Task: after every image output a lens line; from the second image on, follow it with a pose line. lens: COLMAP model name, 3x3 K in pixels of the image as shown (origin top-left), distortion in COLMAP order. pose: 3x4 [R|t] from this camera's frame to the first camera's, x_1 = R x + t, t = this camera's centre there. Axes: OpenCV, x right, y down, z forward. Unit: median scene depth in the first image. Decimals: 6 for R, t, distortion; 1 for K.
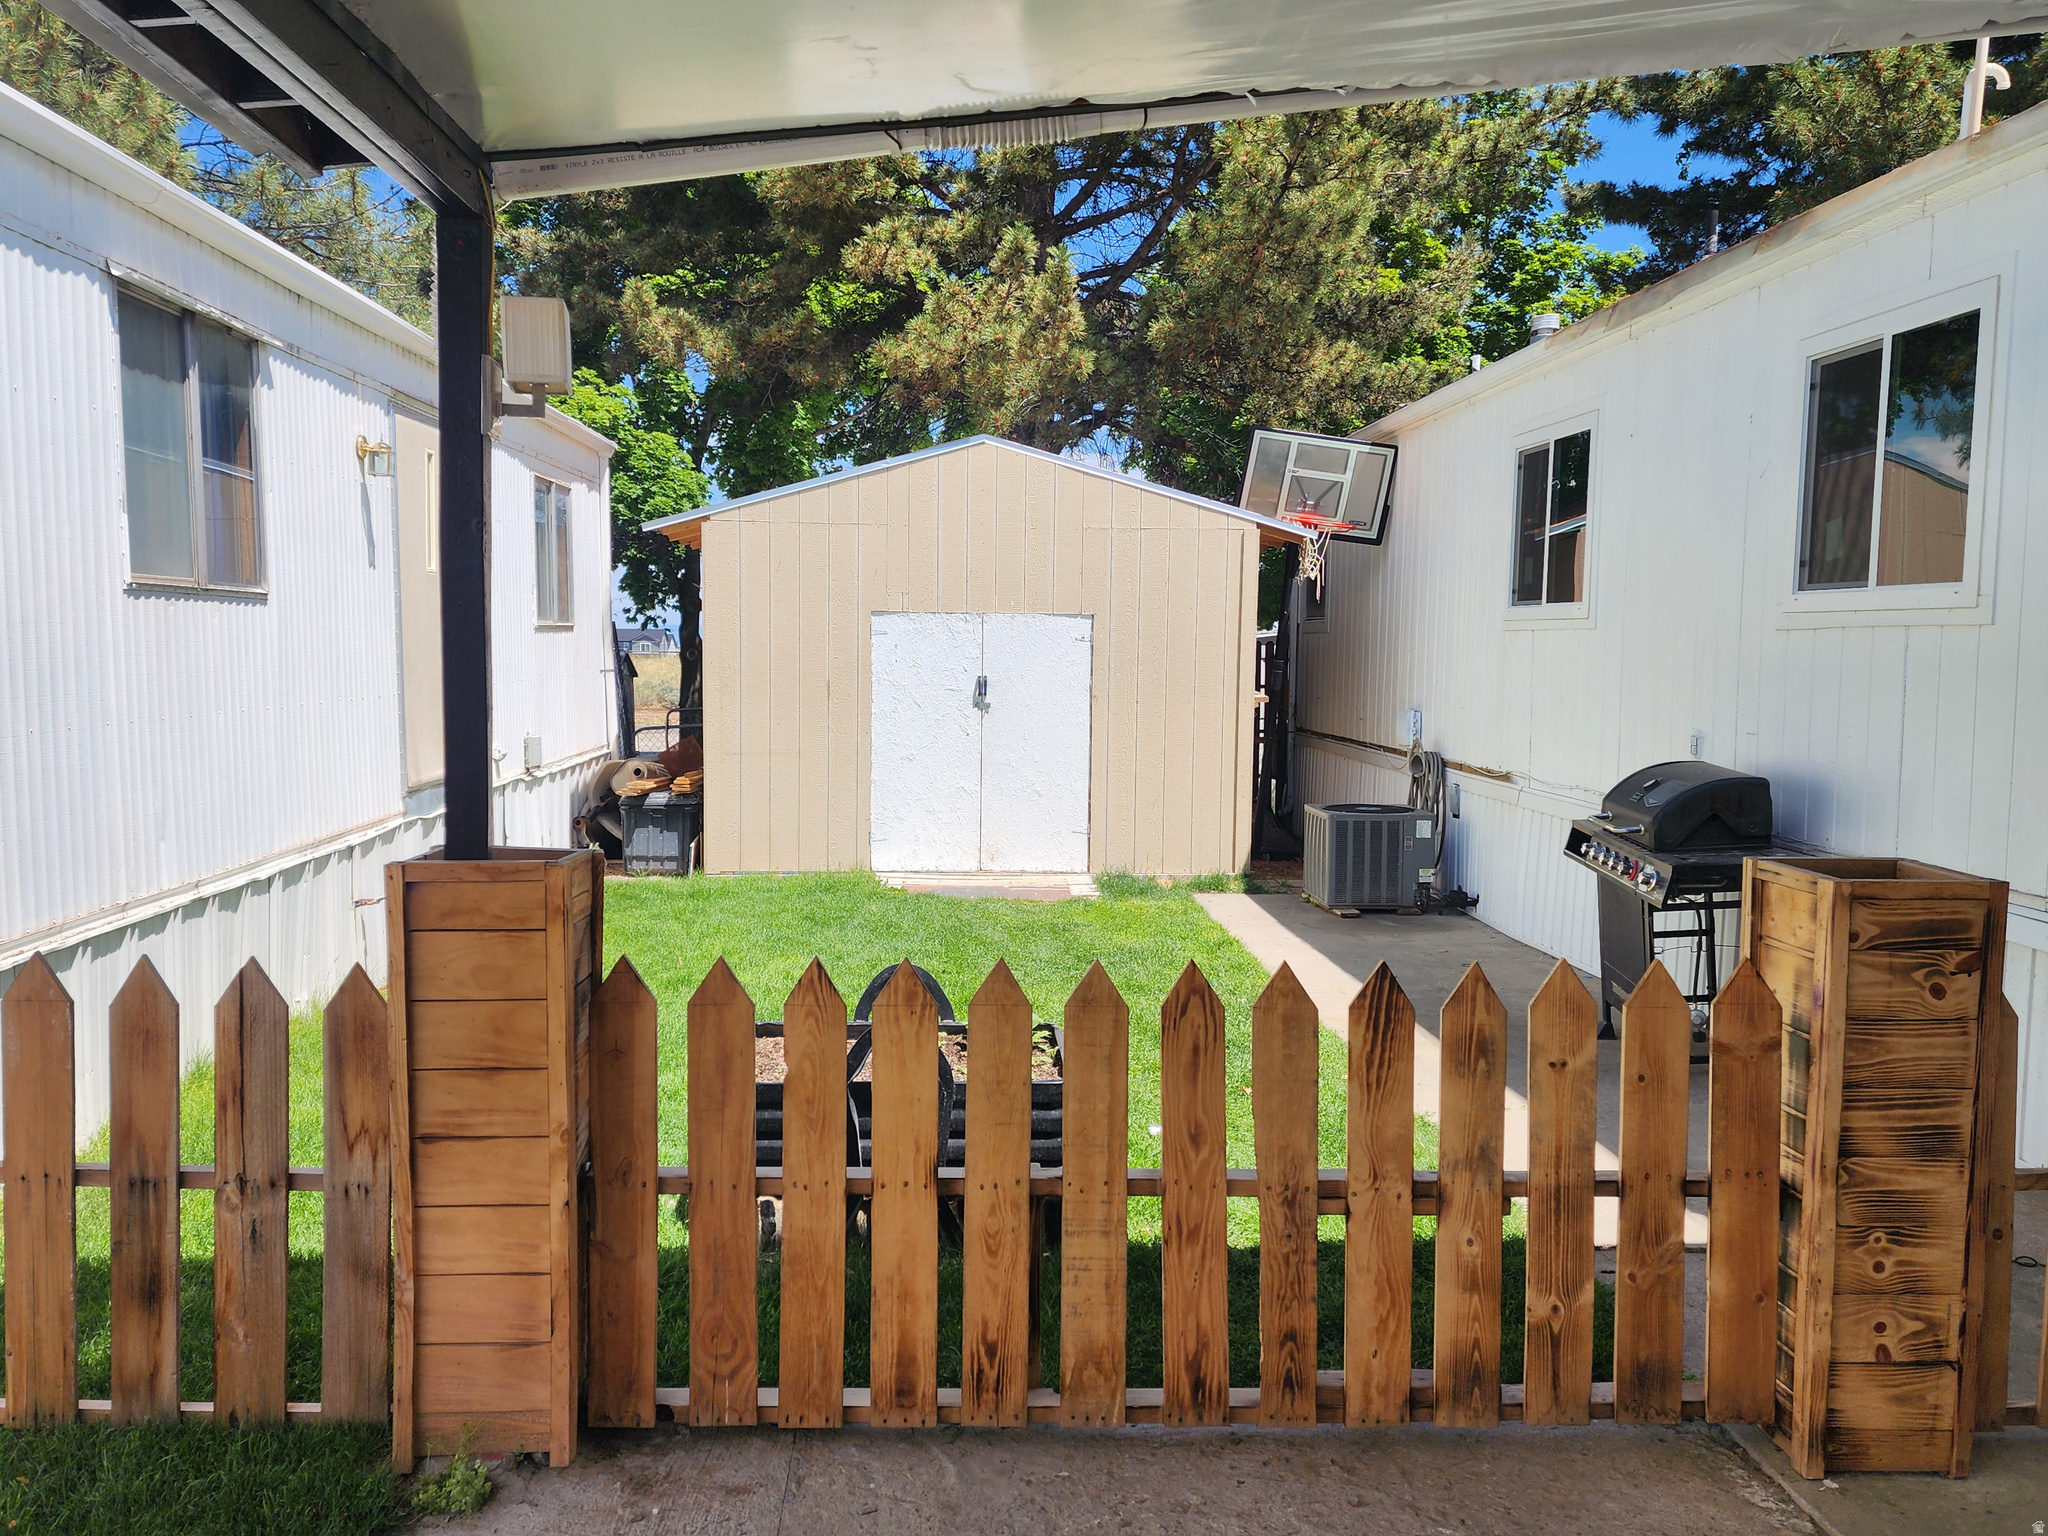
lens RADIAL K [[1686.9, 0, 1027.0], [0, 1686.9, 769.0], [0, 0, 1]] dist [0.069247, -0.046861]
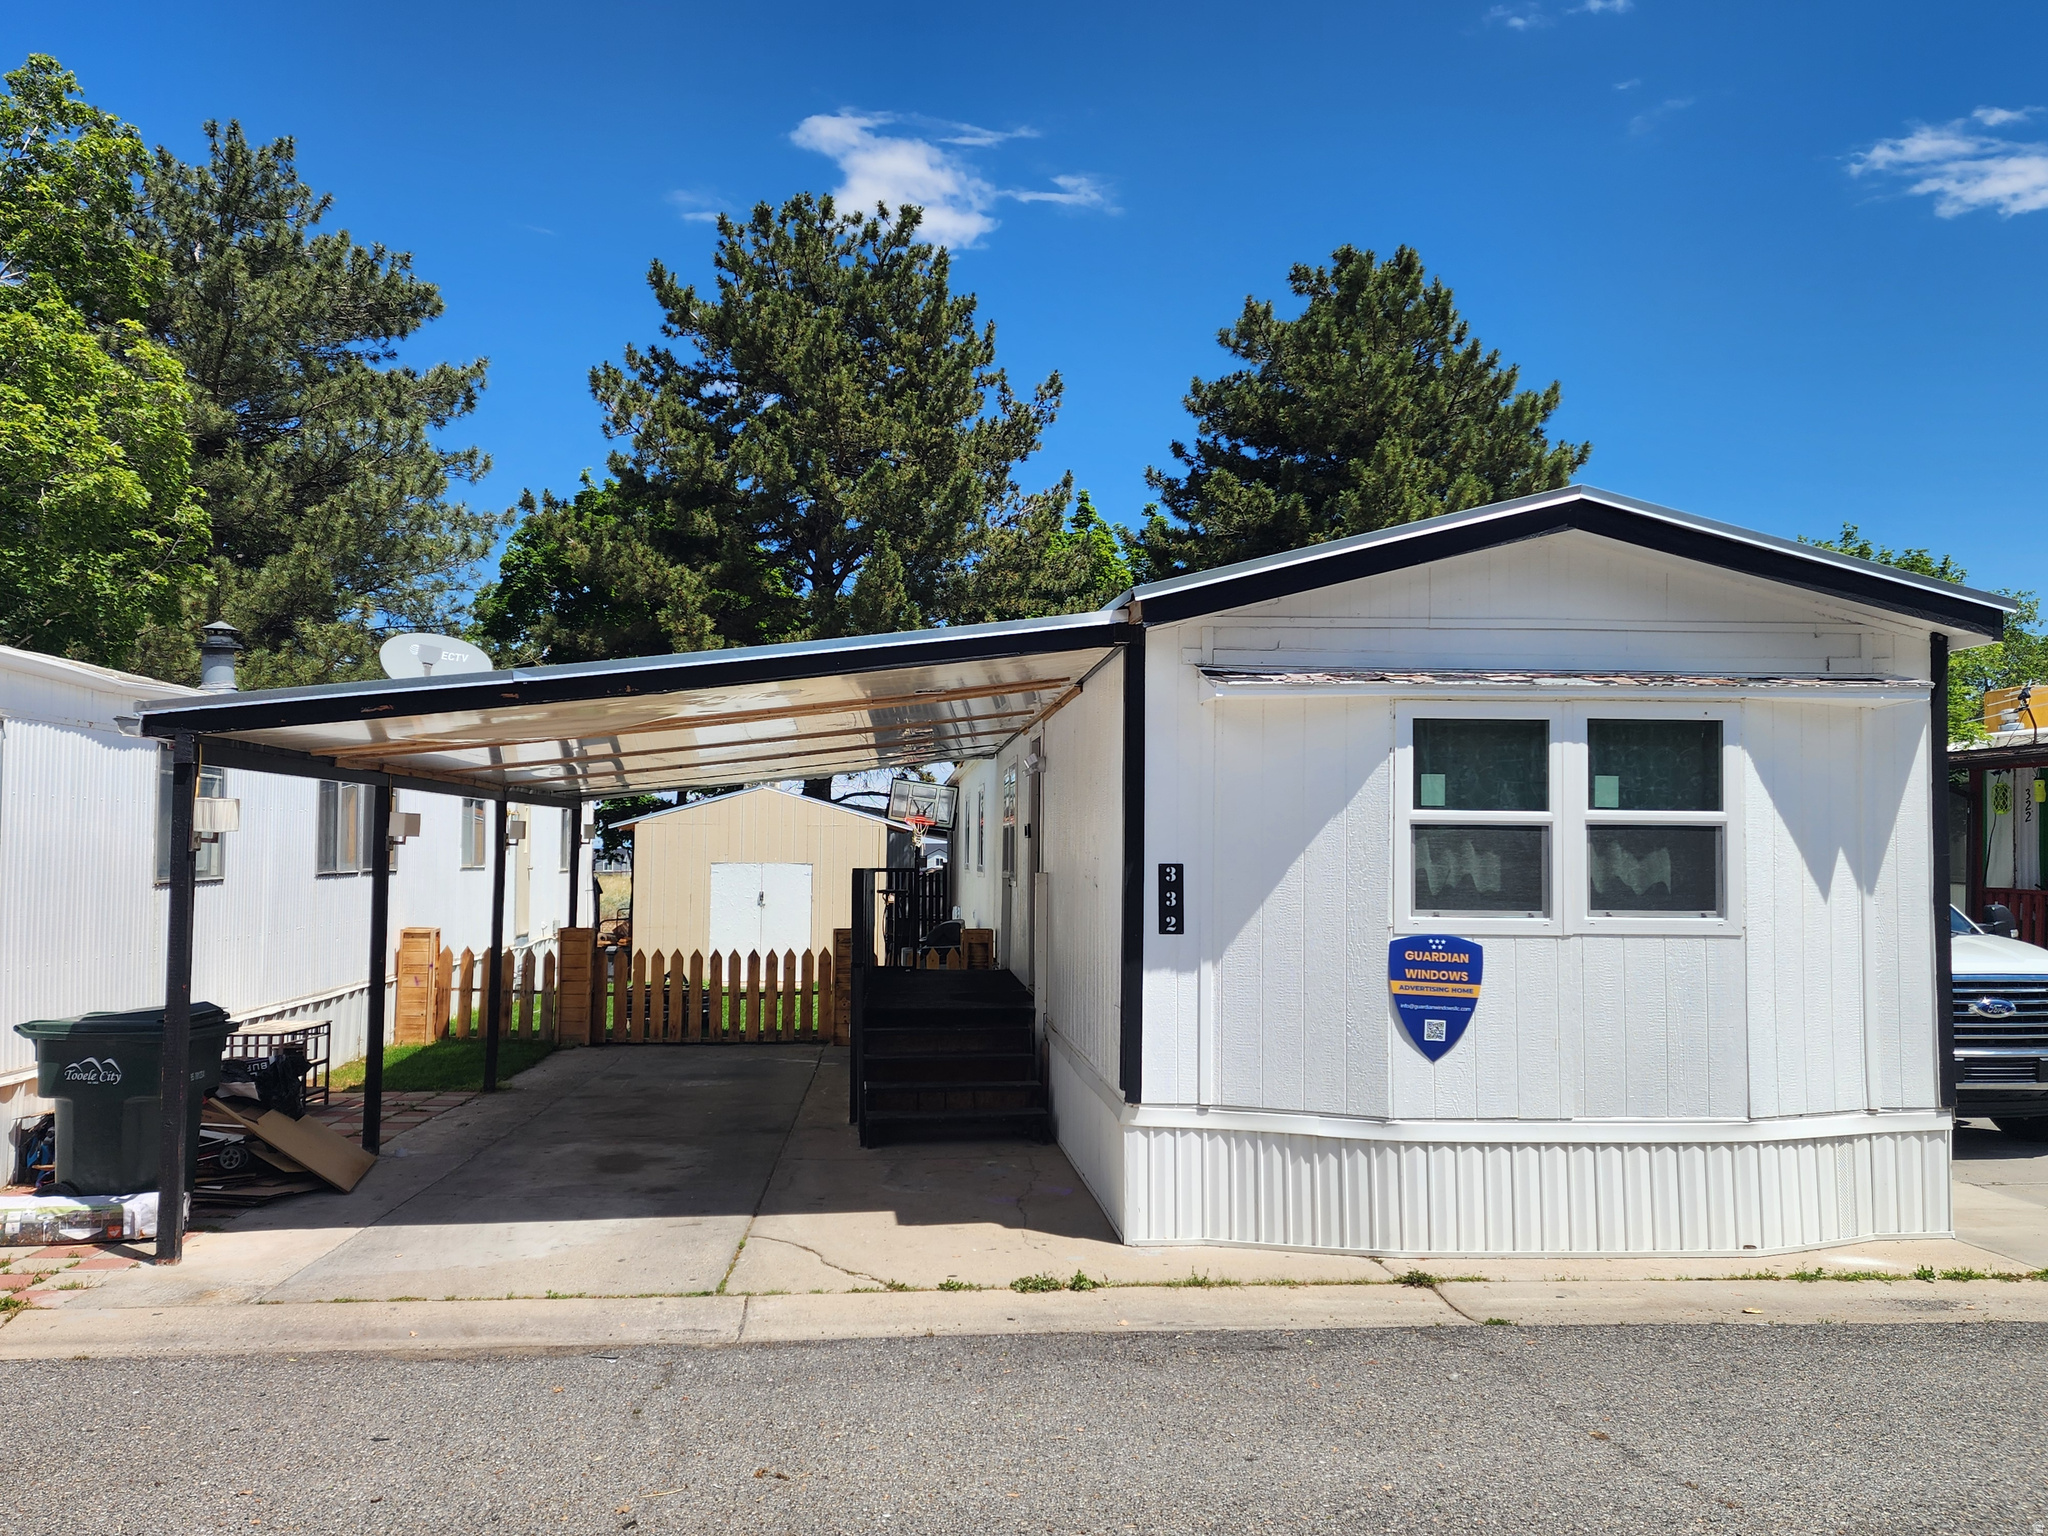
lens RADIAL K [[1686.9, 0, 1021.6], [0, 1686.9, 761.6], [0, 0, 1]] dist [0.069247, -0.046861]
pose [[0.999830, -0.003002, 0.018188, 0.914617], [0.005353, 0.991418, -0.130619, 0.223247], [-0.017639, 0.130695, 0.991266, -4.067264]]
